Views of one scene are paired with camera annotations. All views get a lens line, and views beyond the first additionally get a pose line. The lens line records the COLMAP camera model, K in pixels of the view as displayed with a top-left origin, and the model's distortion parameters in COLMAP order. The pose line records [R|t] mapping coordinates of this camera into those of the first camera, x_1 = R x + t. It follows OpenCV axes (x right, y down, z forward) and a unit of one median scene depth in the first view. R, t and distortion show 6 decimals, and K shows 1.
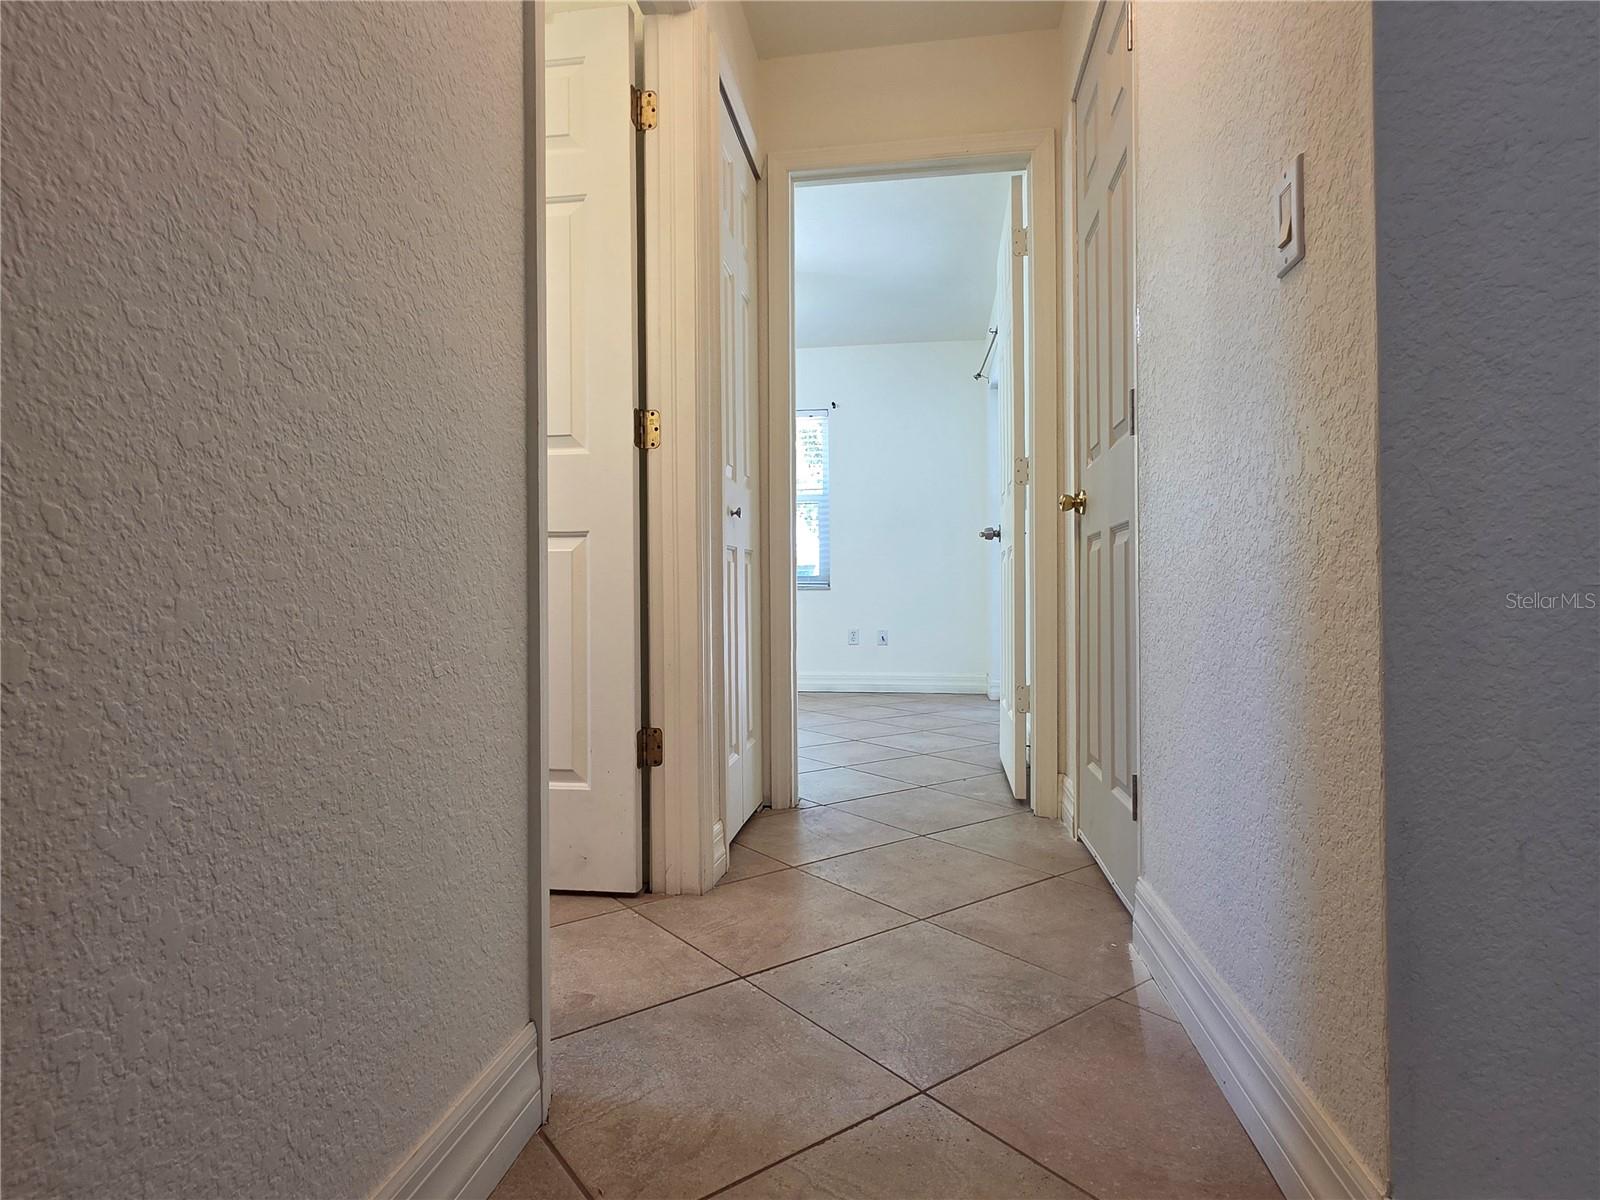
lens RADIAL K [[861.3, 0, 799.6], [0, 861.3, 599.3], [0, 0, 1]] dist [0.003333, -0.001995]
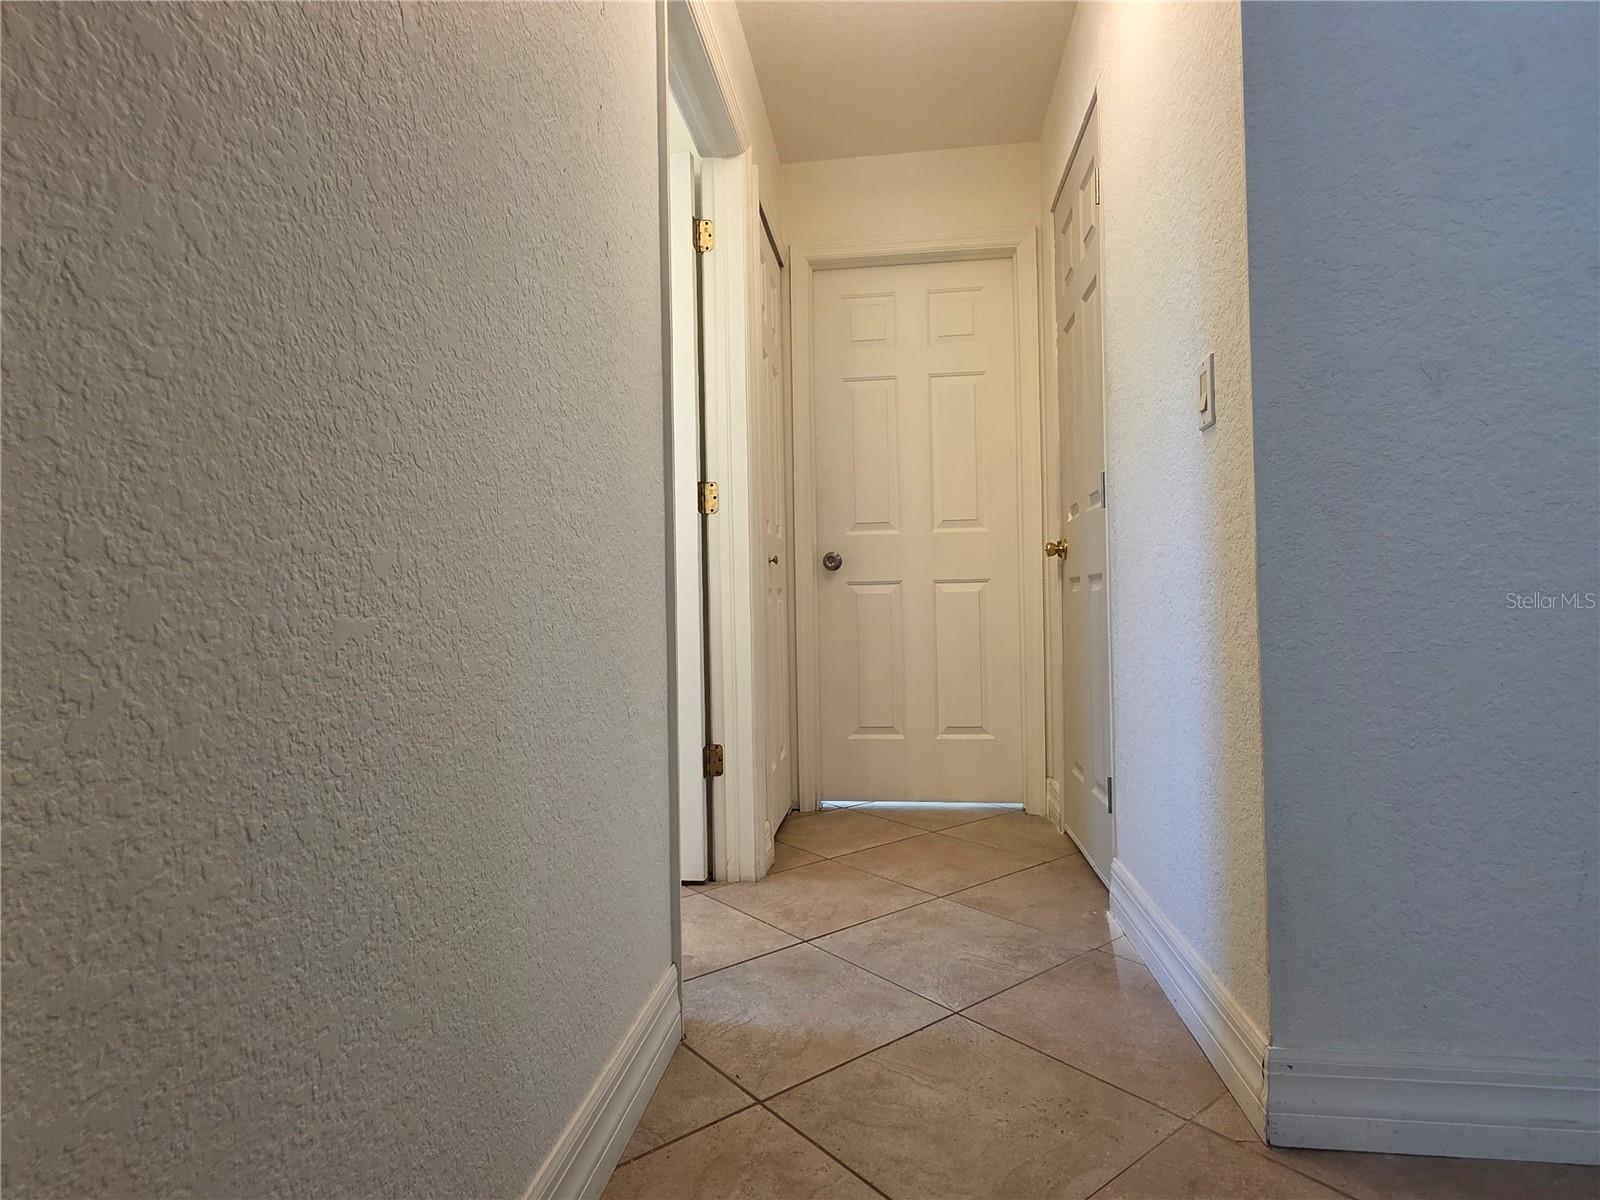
lens RADIAL K [[861.3, 0, 799.5], [0, 861.3, 600.1], [0, 0, 1]] dist [0.003333, -0.001995]
pose [[0.999714, -0.010823, 0.021329, -0.108921], [0.011004, 0.999904, -0.008377, -0.061193], [-0.021236, 0.008610, 0.999737, -0.309982]]
